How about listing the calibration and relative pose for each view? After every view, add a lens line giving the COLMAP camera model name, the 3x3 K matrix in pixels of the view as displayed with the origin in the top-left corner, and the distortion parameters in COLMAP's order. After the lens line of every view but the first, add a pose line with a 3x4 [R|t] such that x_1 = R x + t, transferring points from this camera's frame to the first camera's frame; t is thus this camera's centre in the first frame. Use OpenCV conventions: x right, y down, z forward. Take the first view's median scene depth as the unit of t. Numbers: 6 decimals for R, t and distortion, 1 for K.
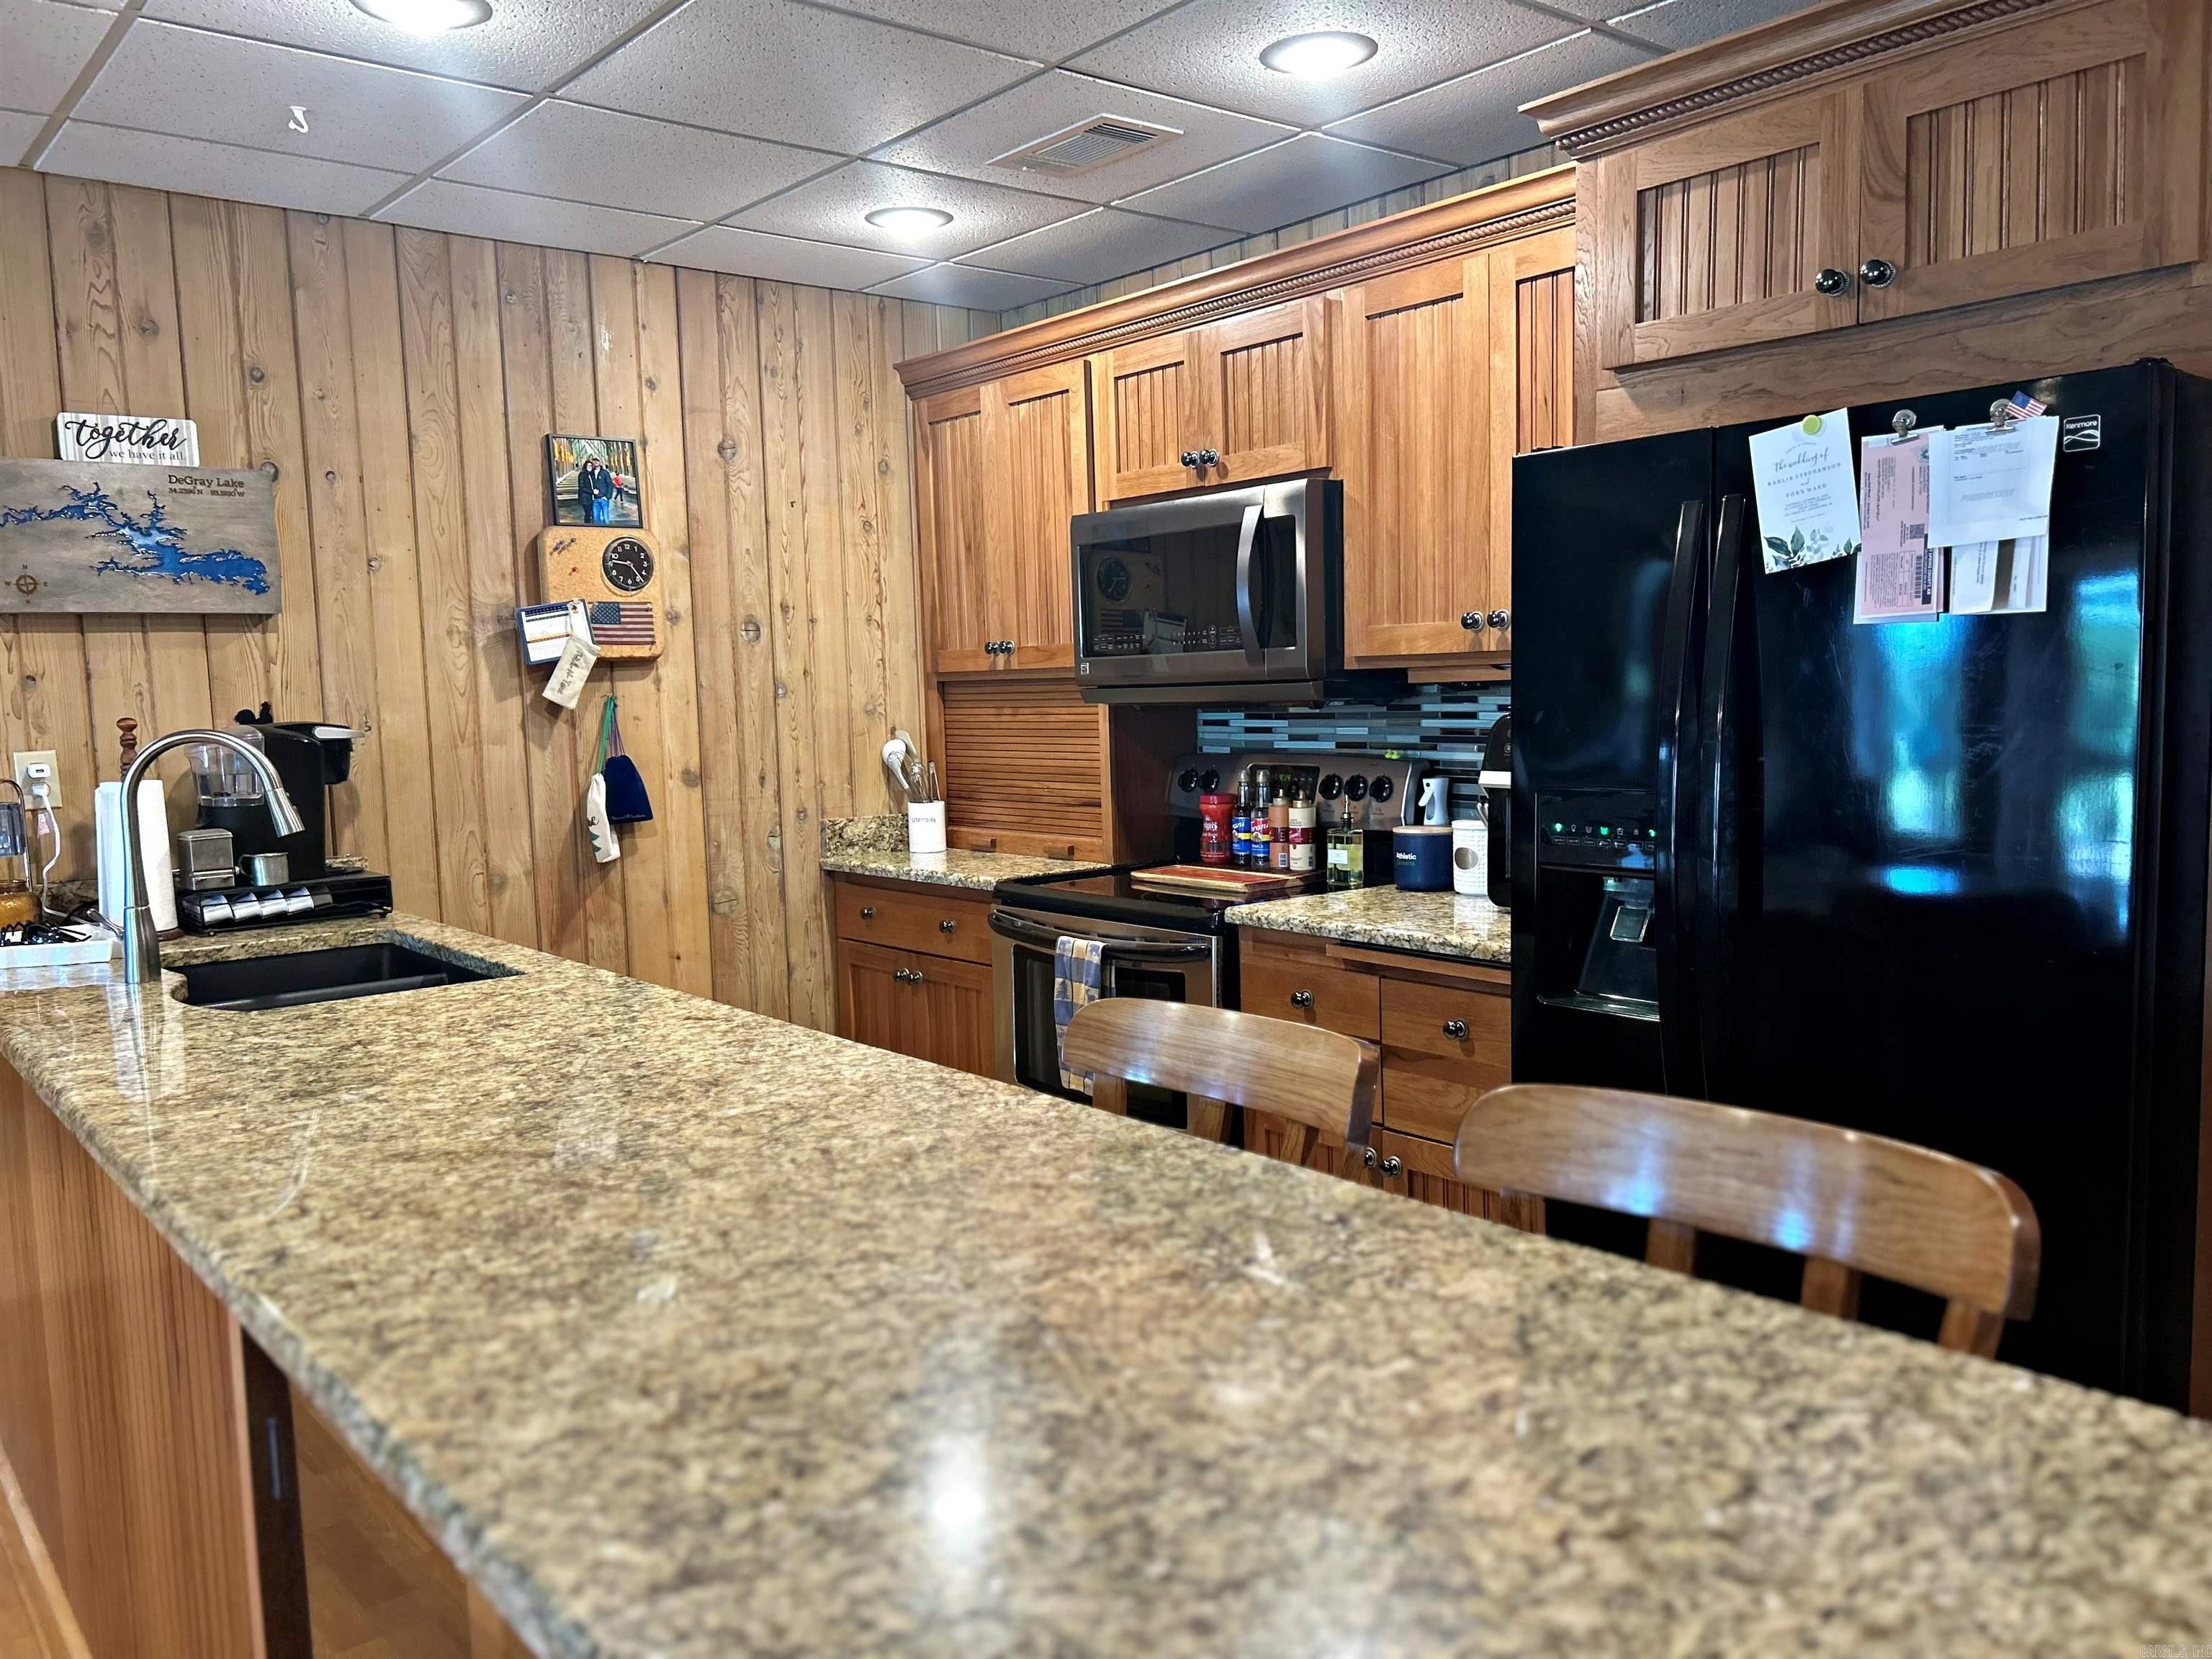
lens RADIAL K [[1660.9, 0, 1103.2], [0, 1660.9, 836.6], [0, 0, 1]] dist [0.044718, -0.048112]
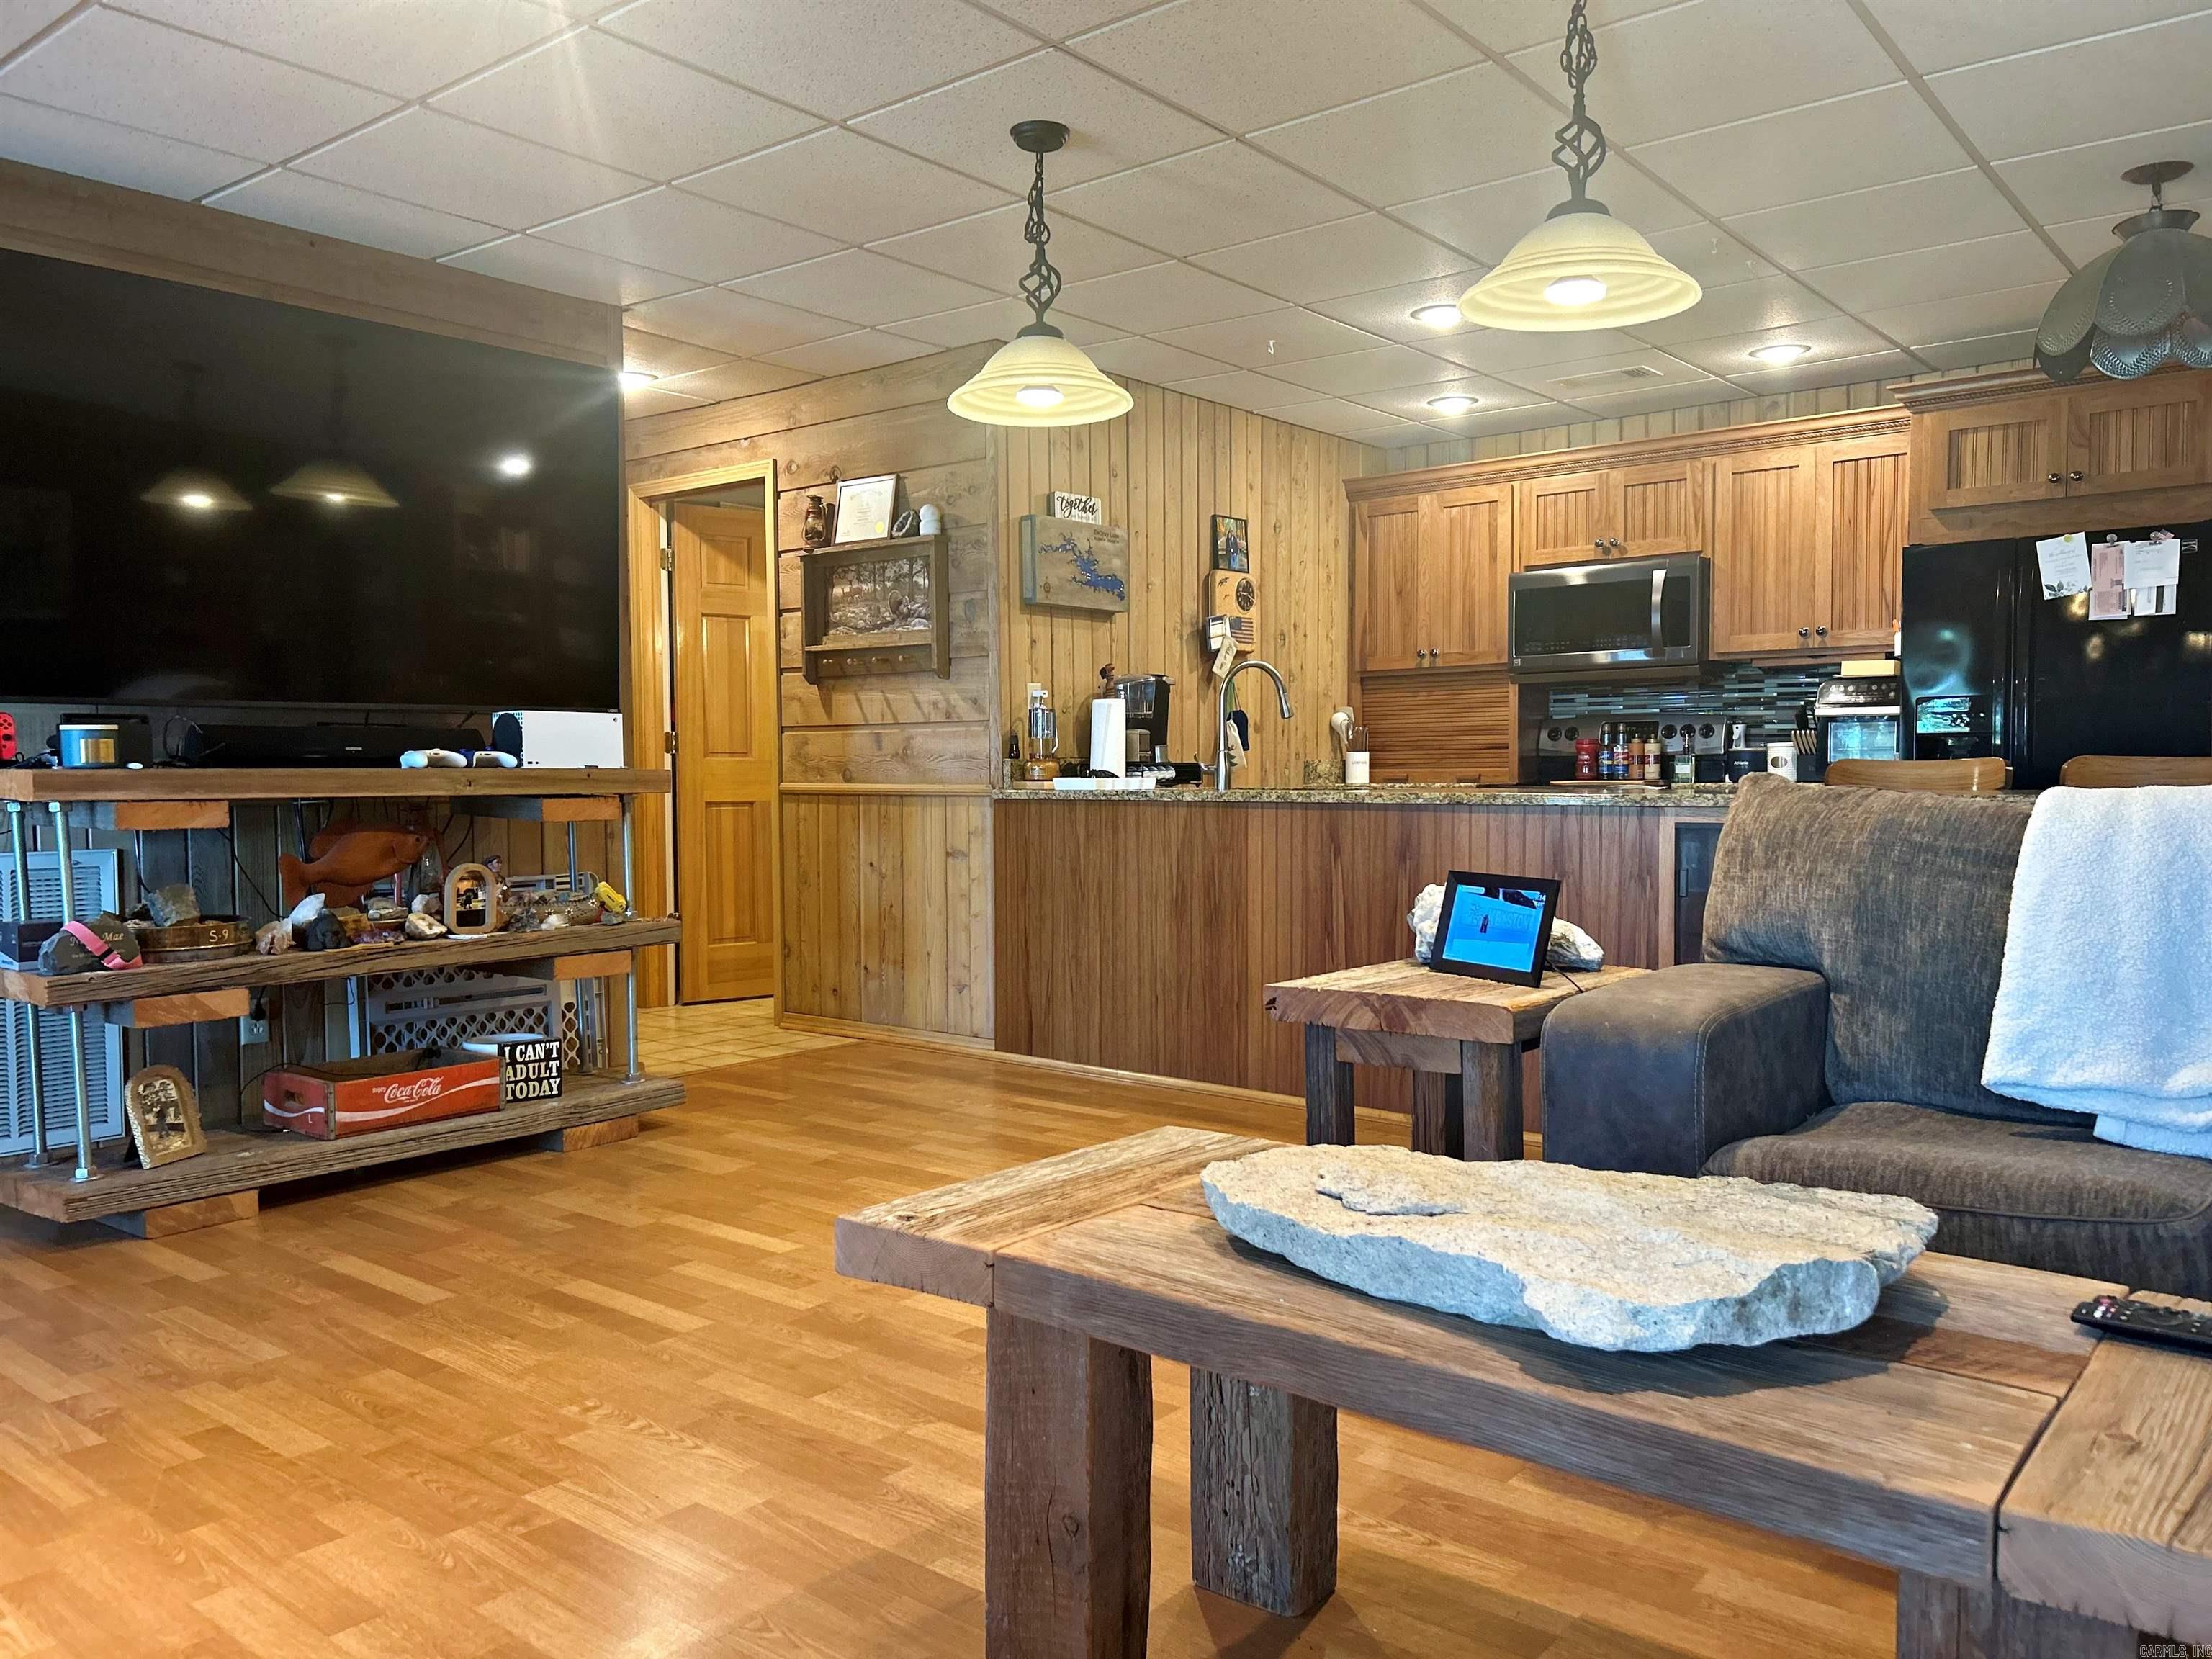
lens RADIAL K [[1660.9, 0, 1103.2], [0, 1660.9, 836.6], [0, 0, 1]] dist [0.044718, -0.048112]
pose [[0.981215, 0.010188, 0.192648, -0.828186], [0.000469, 0.998476, -0.055191, 0.186785], [-0.192916, 0.054244, 0.979715, -0.636671]]
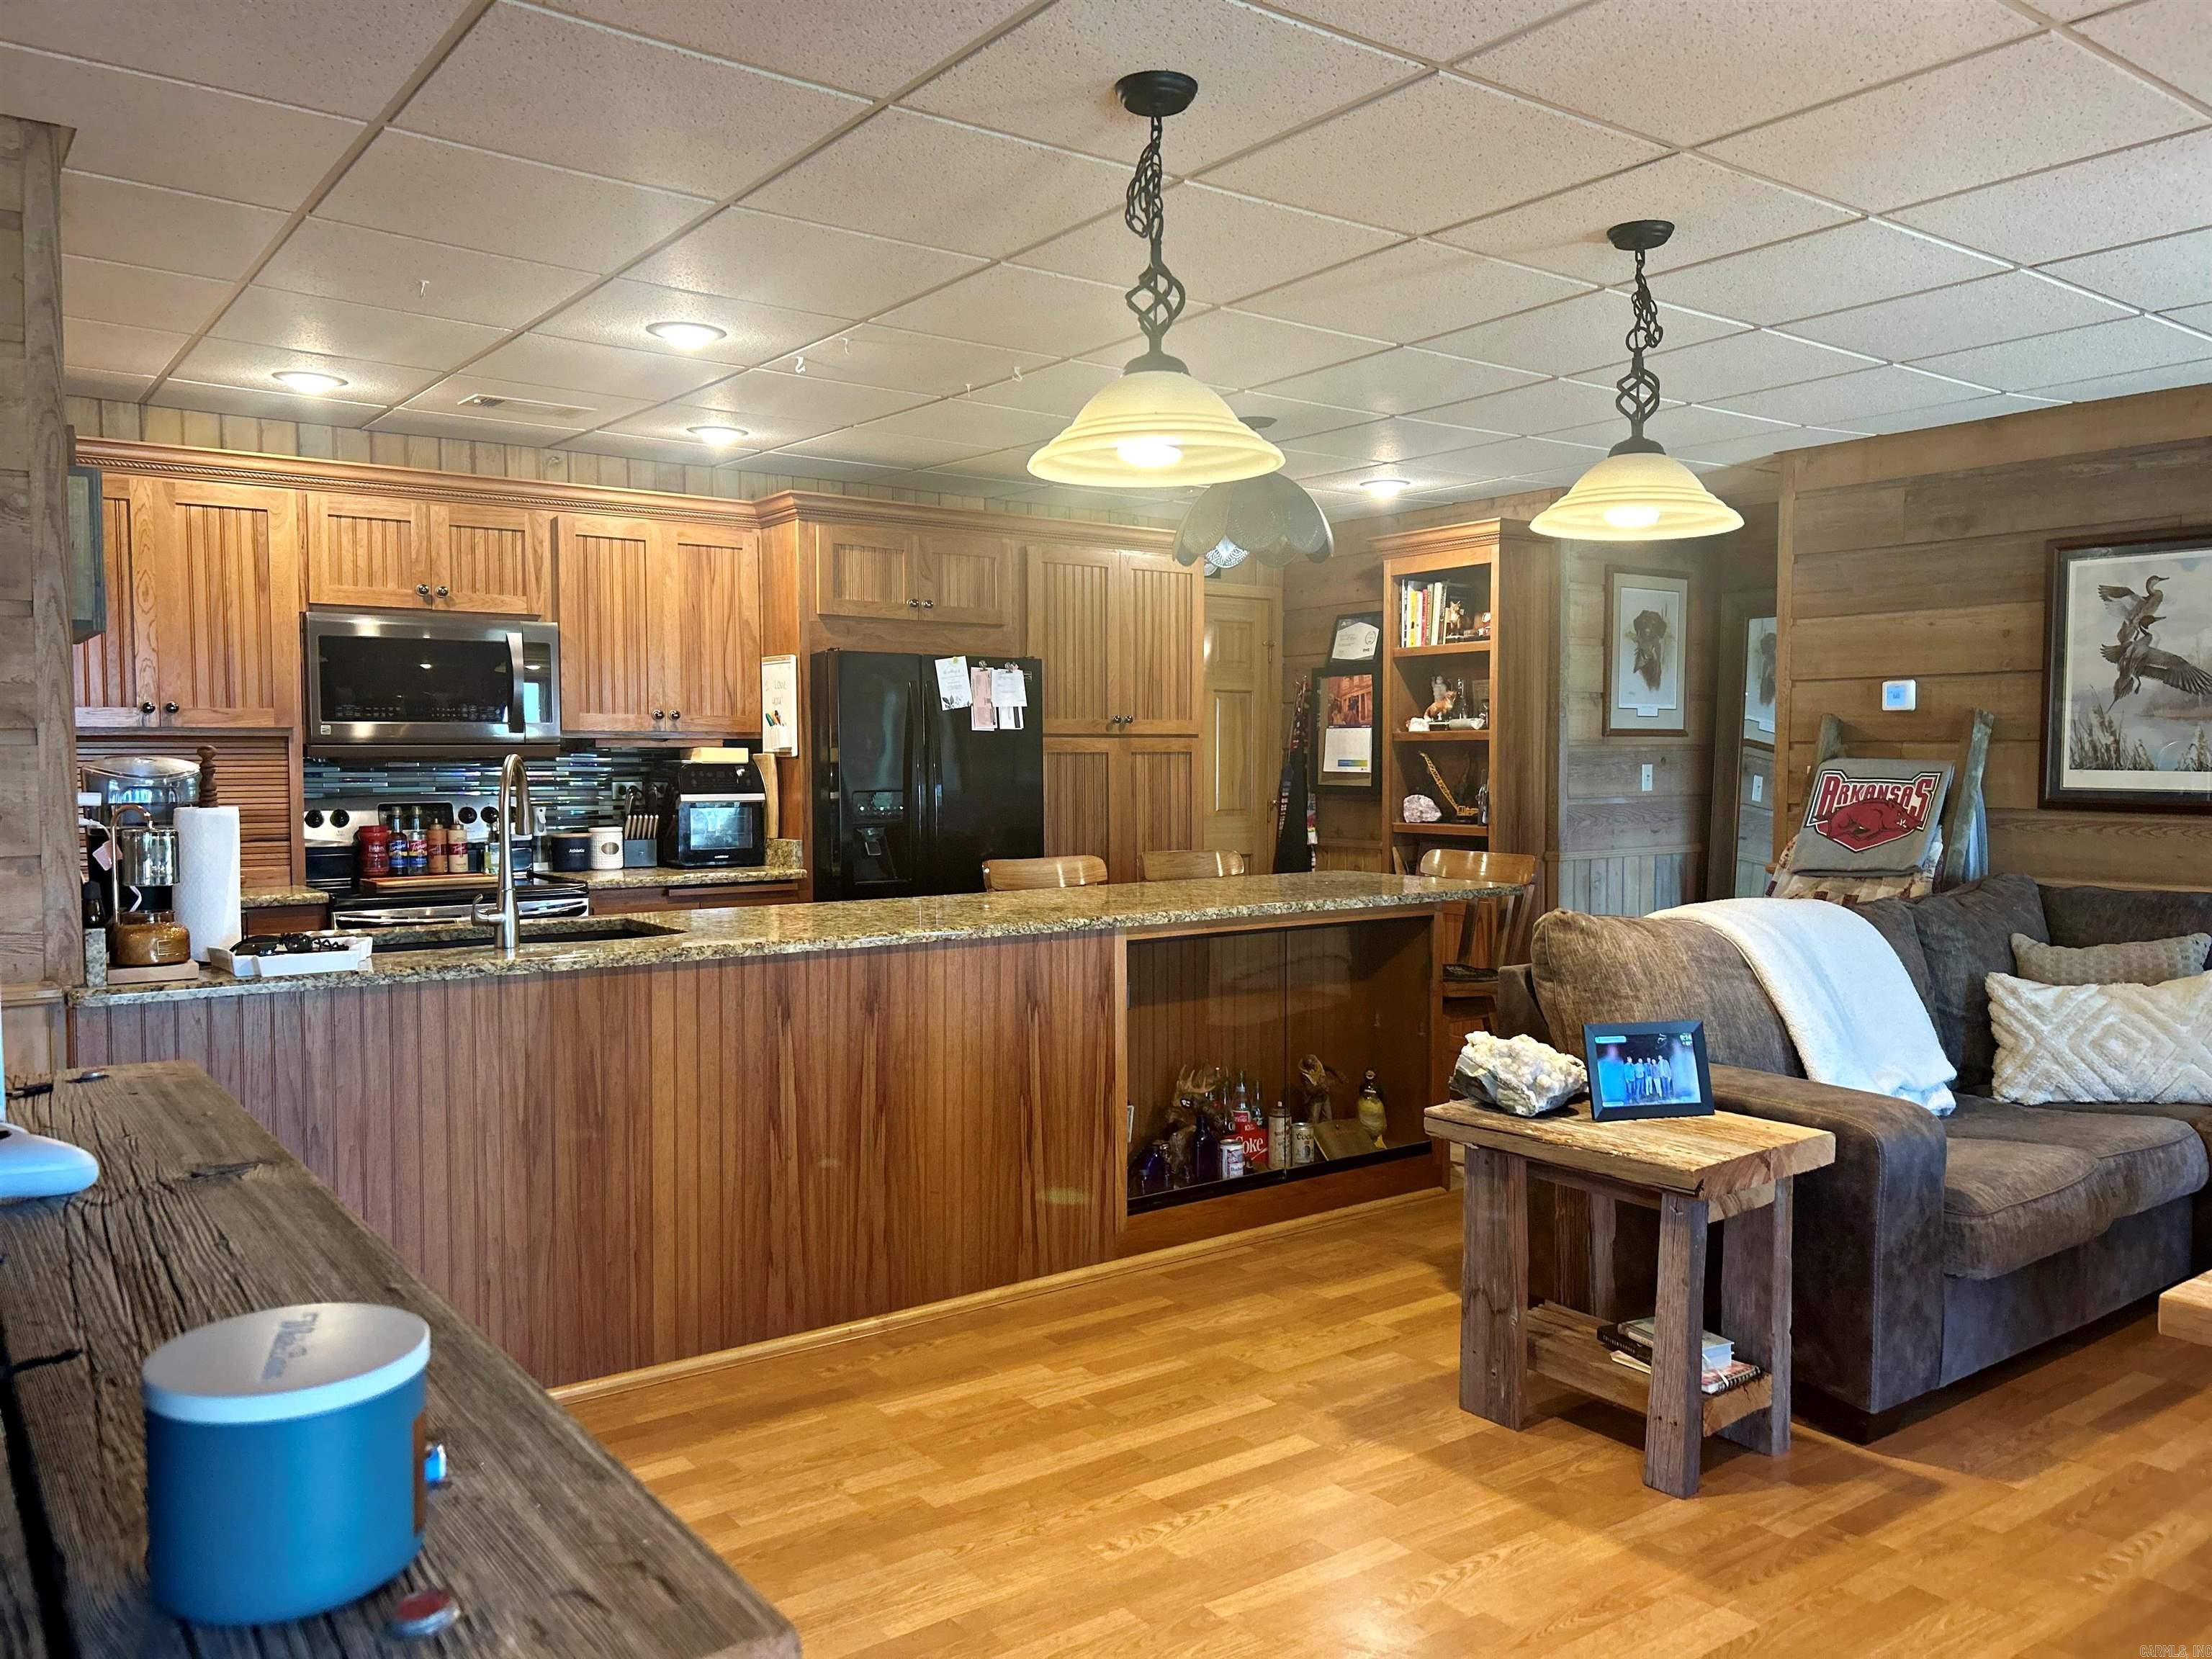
lens RADIAL K [[1660.9, 0, 1103.2], [0, 1660.9, 836.6], [0, 0, 1]] dist [0.044718, -0.048112]
pose [[0.060798, -0.026041, 0.997810, -1.412251], [0.092102, 0.995541, 0.020370, 0.012369], [-0.993892, 0.090662, 0.062925, 0.348562]]
